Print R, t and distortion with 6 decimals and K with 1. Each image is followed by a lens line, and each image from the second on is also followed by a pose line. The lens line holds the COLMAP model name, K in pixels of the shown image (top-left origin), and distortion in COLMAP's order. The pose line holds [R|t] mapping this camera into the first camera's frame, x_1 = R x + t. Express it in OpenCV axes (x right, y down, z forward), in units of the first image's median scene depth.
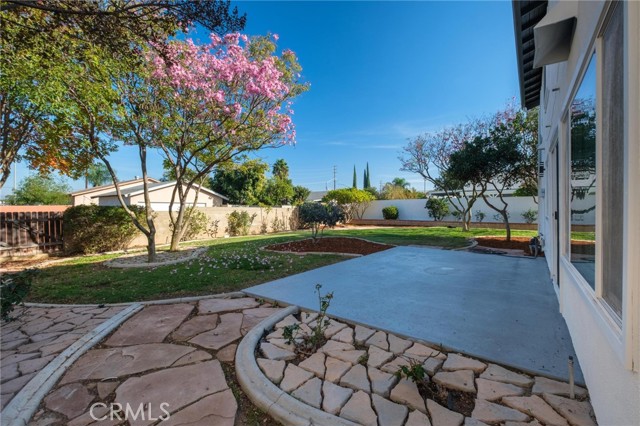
lens RADIAL K [[279.7, 0, 319.9], [0, 279.7, 211.8], [0, 0, 1]] dist [-0.003600, -0.000069]
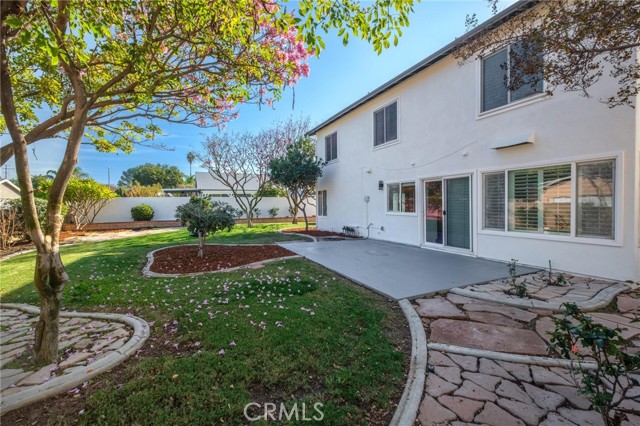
lens RADIAL K [[279.7, 0, 320.8], [0, 279.7, 212.2], [0, 0, 1]] dist [-0.003600, -0.000069]
pose [[0.460099, -0.032922, 0.887257, -1.381931], [0.019302, 0.999447, 0.027075, -0.062278], [-0.887658, 0.004669, 0.460480, 0.853034]]
